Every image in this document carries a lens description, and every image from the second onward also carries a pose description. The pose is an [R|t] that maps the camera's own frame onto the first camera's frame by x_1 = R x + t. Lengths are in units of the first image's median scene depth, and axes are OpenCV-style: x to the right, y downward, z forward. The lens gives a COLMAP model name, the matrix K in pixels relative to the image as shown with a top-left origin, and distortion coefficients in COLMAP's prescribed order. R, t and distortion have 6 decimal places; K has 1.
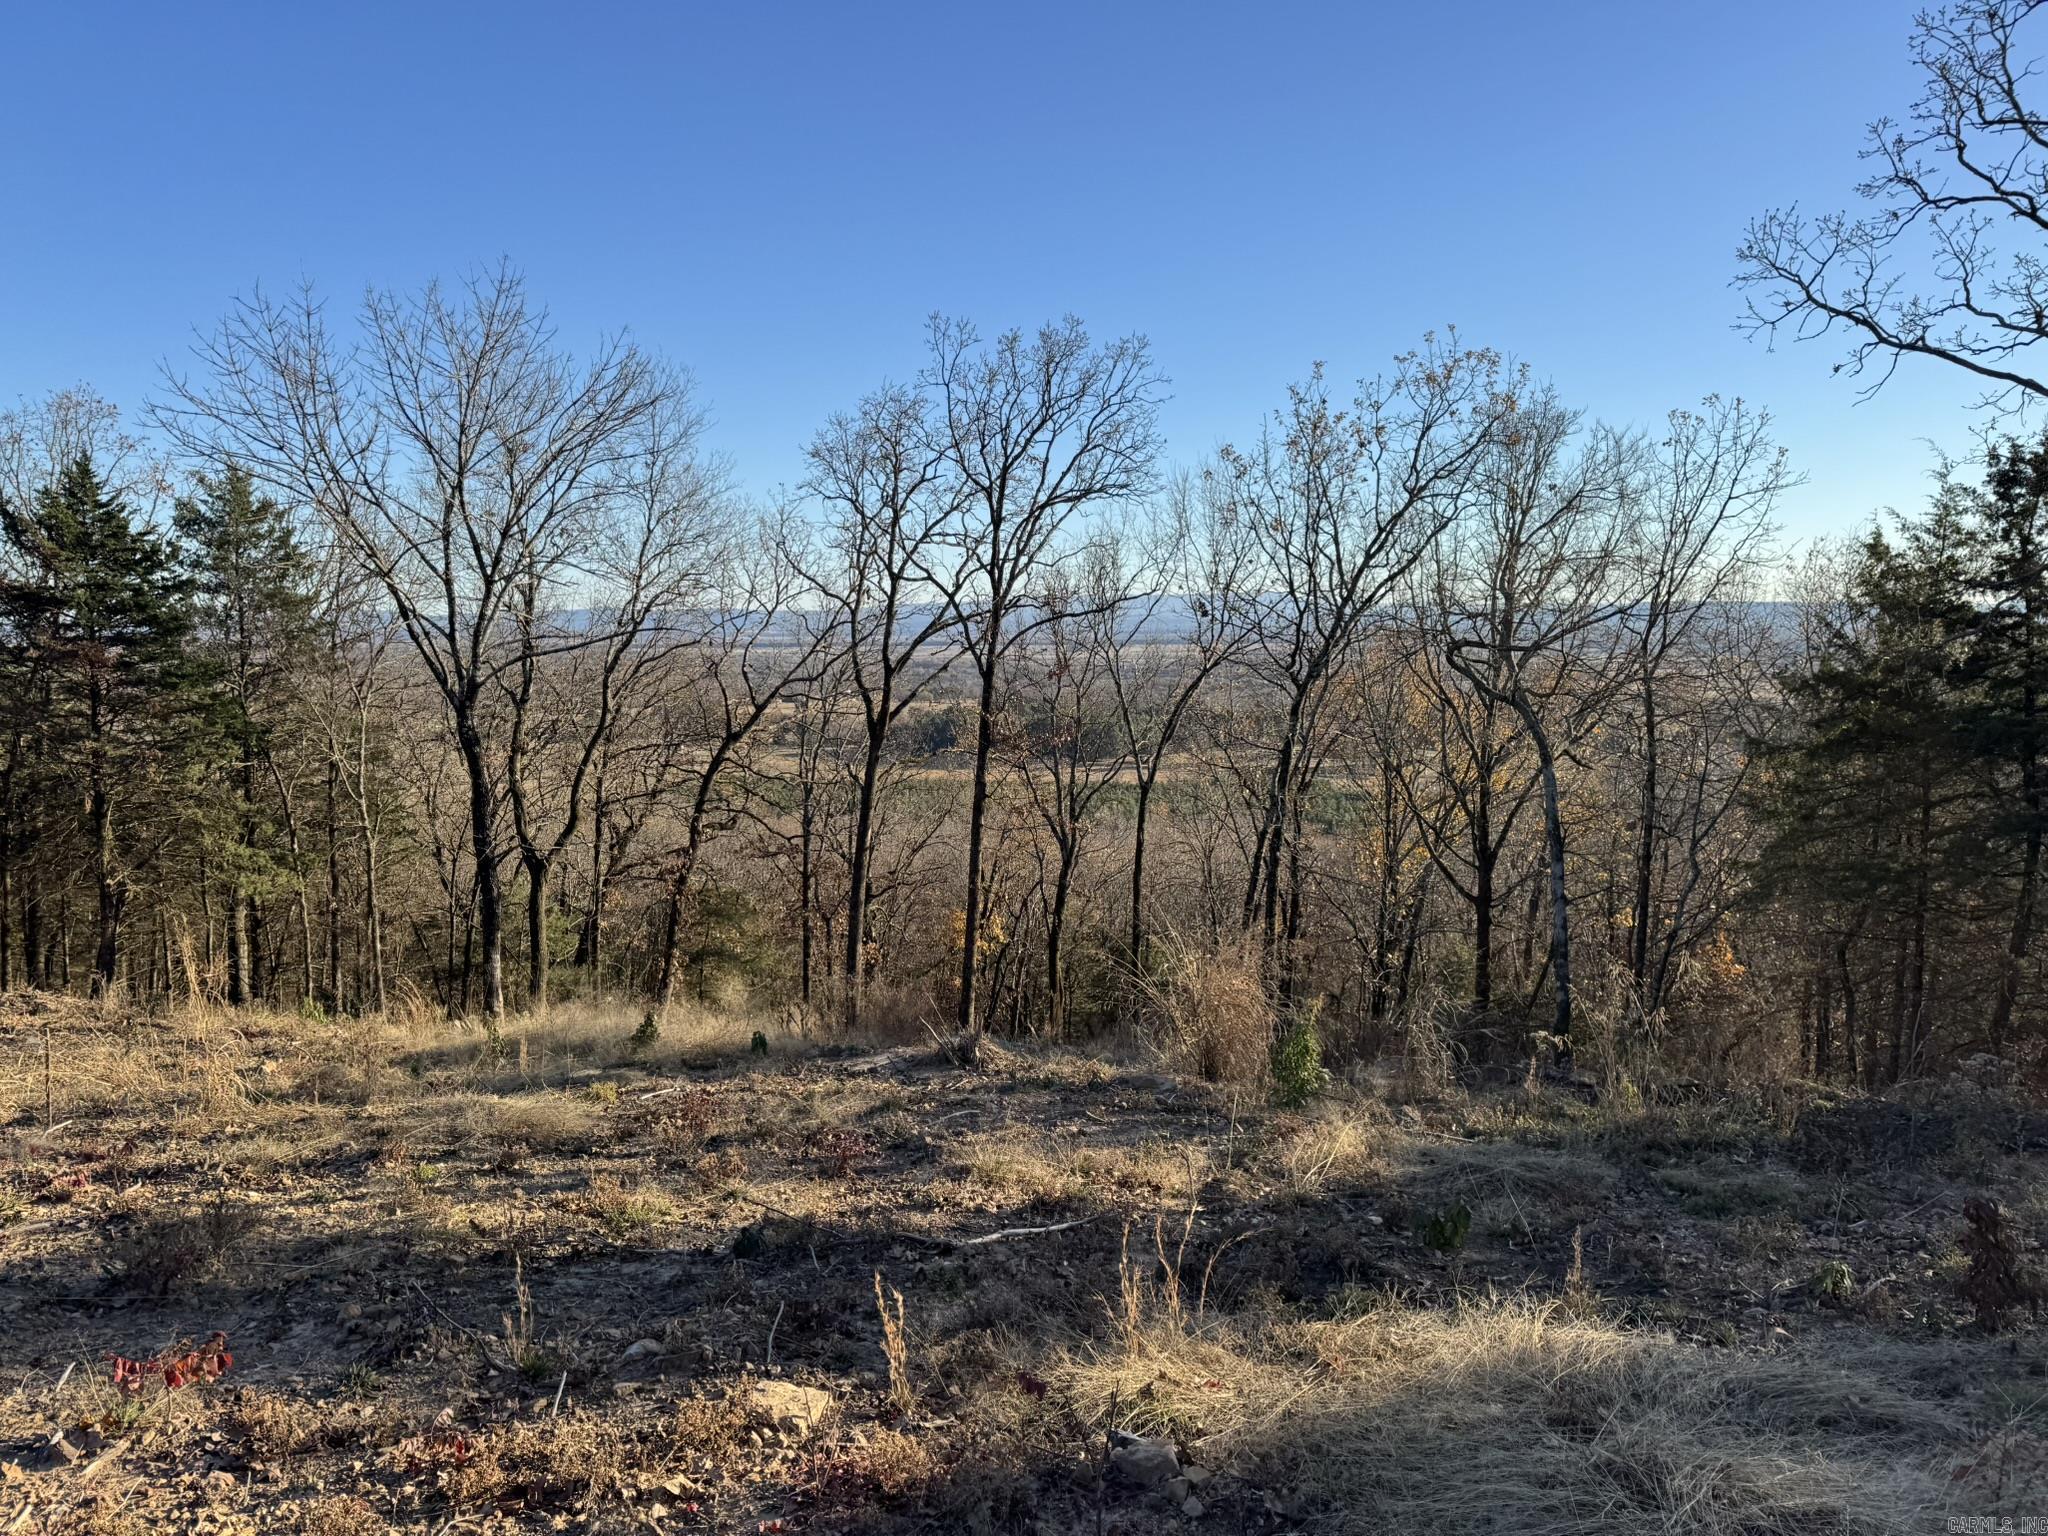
lens RADIAL K [[1438.3, 0, 1021.2], [0, 1438.3, 784.1], [0, 0, 1]] dist [0.057233, -0.060264]
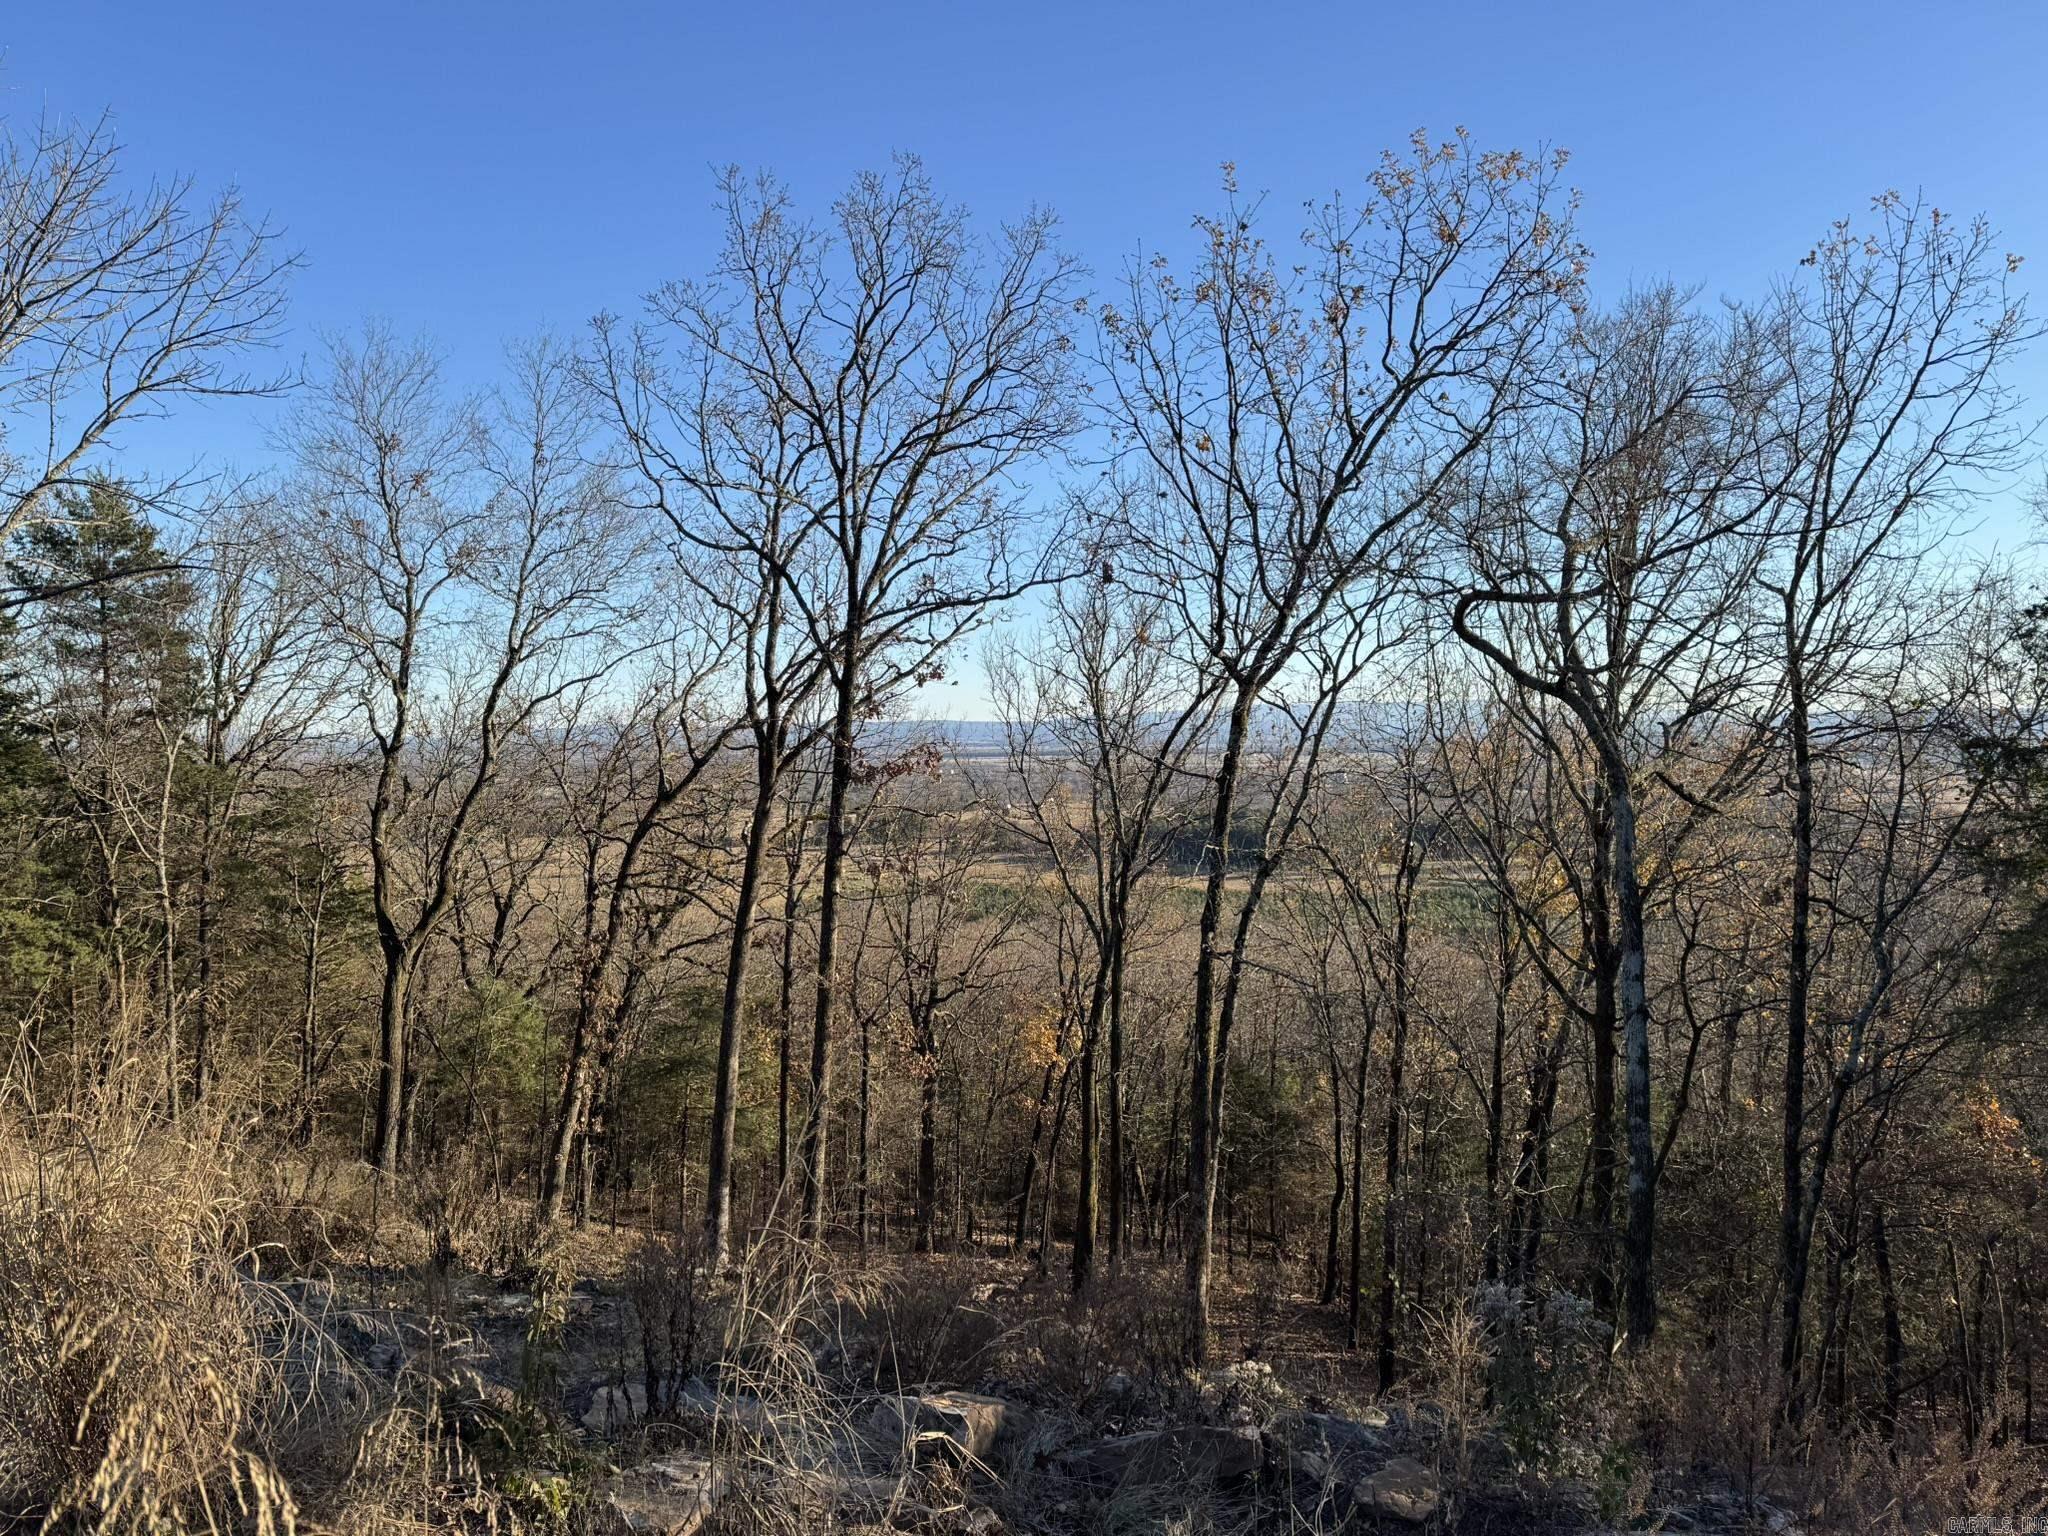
lens RADIAL K [[1438.3, 0, 1031.2], [0, 1438.3, 778.2], [0, 0, 1]] dist [0.057233, -0.060264]
pose [[0.990560, 0.001127, -0.137072, 0.194407], [-0.012148, 0.996753, -0.079595, 0.031357], [0.136538, 0.080509, 0.987358, 0.349104]]
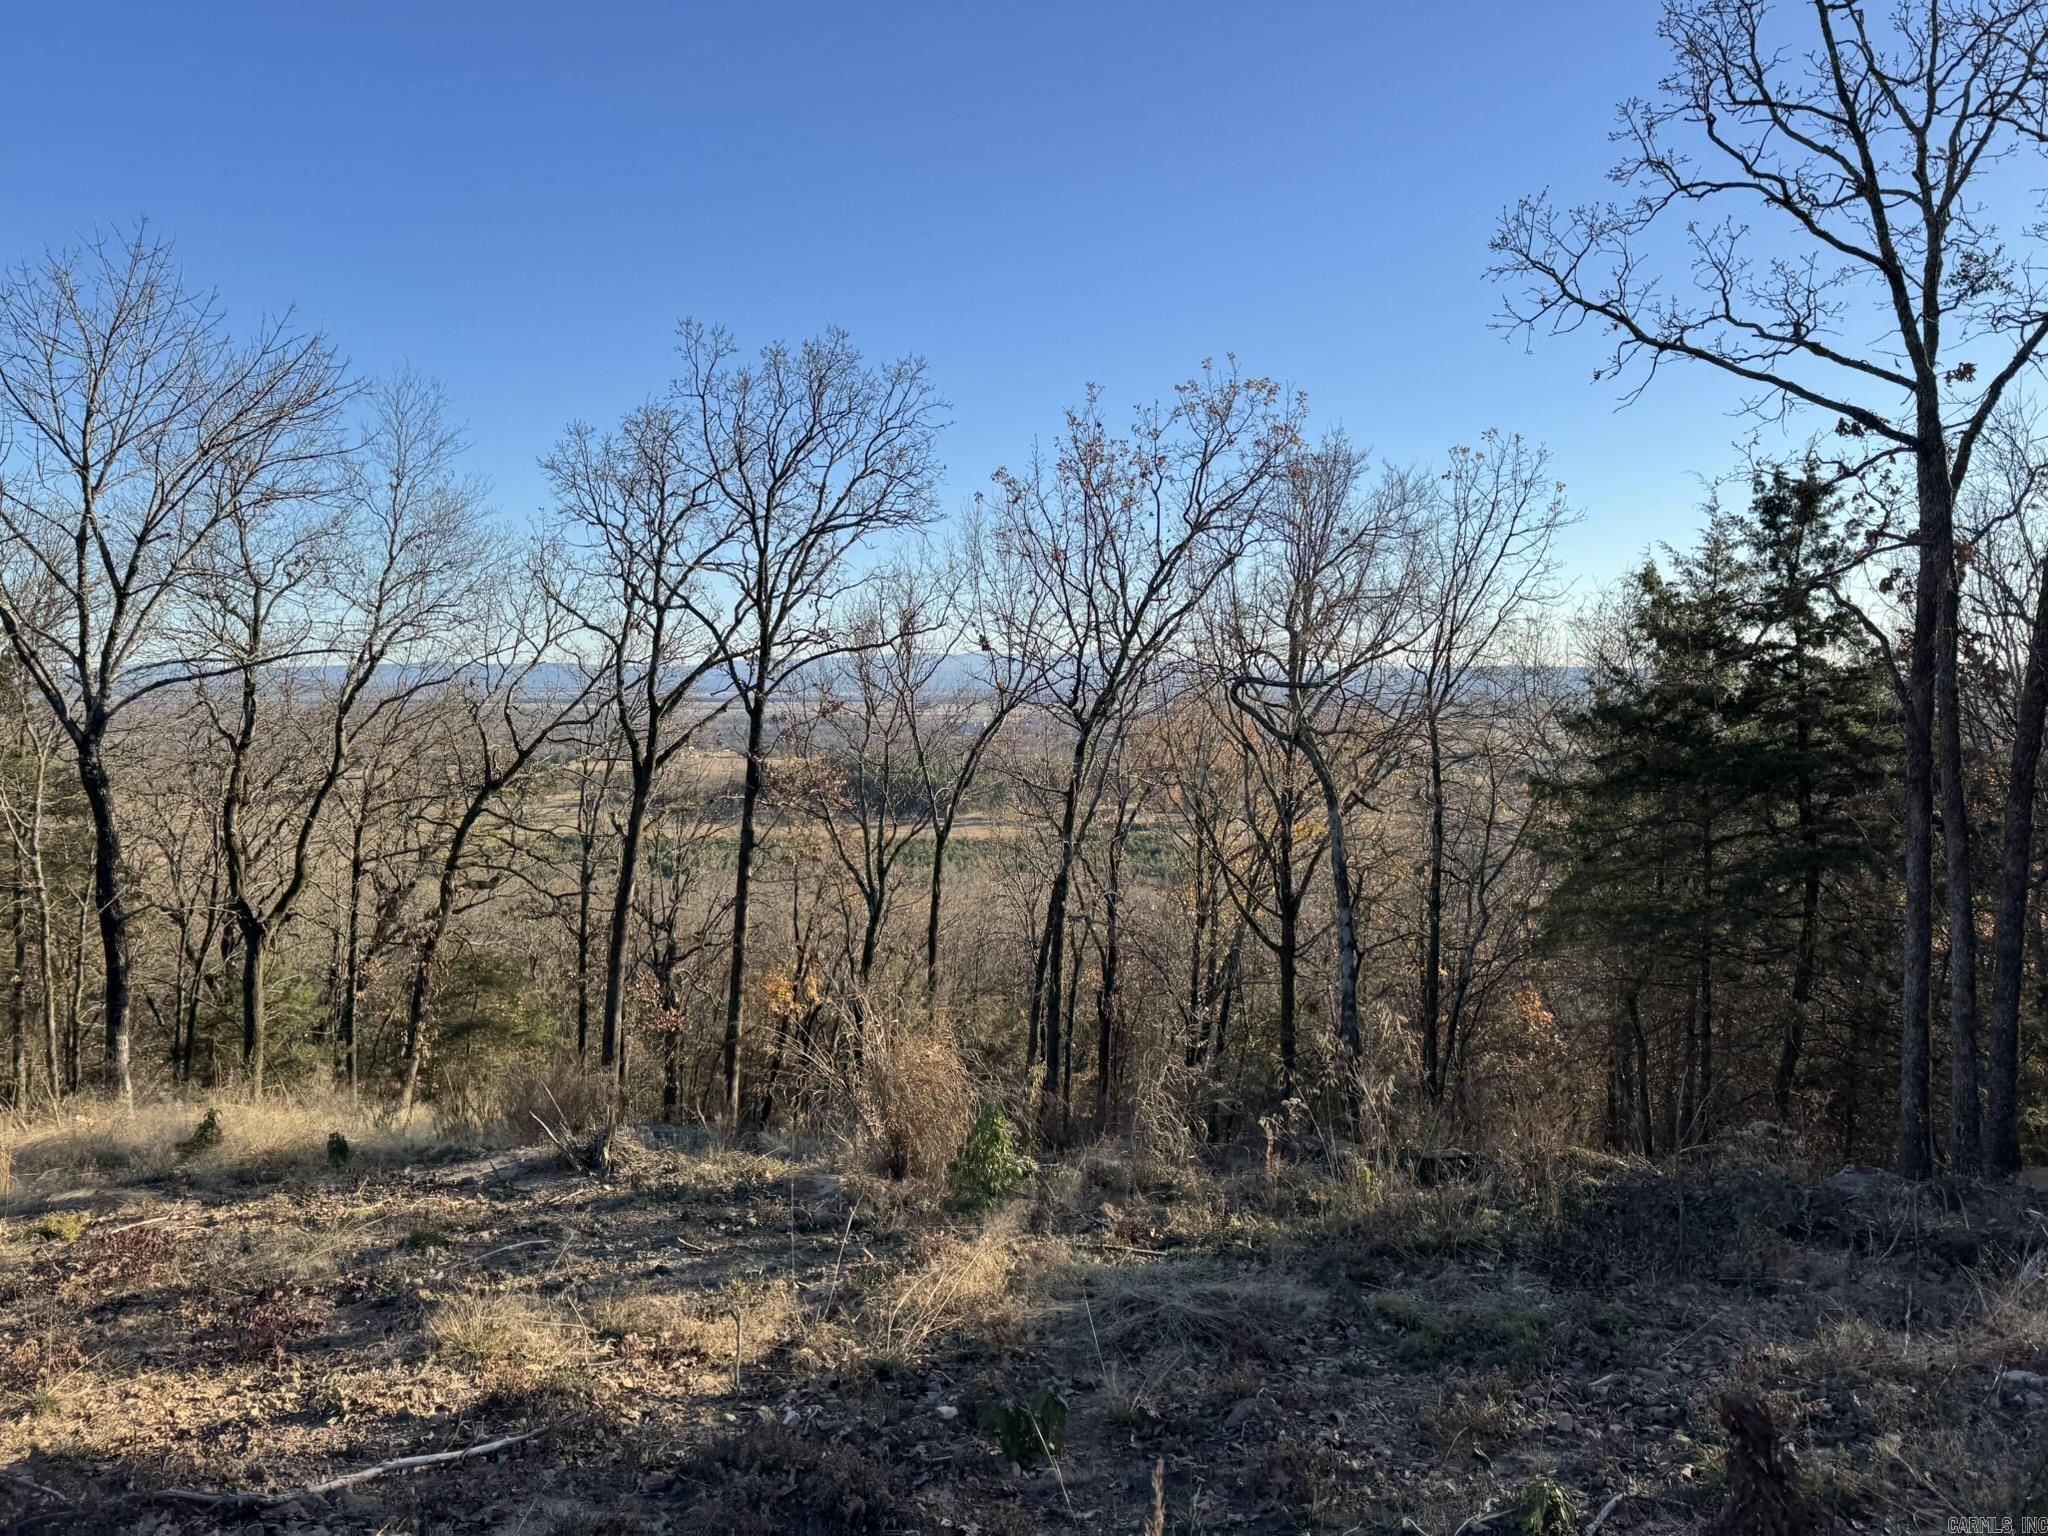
lens RADIAL K [[1438.3, 0, 1041.1], [0, 1438.3, 757.4], [0, 0, 1]] dist [0.057233, -0.060264]
pose [[0.992860, 0.000585, 0.119288, 0.056028], [0.006401, 0.998286, -0.058169, 0.007856], [-0.119118, 0.058518, 0.991154, 0.078290]]
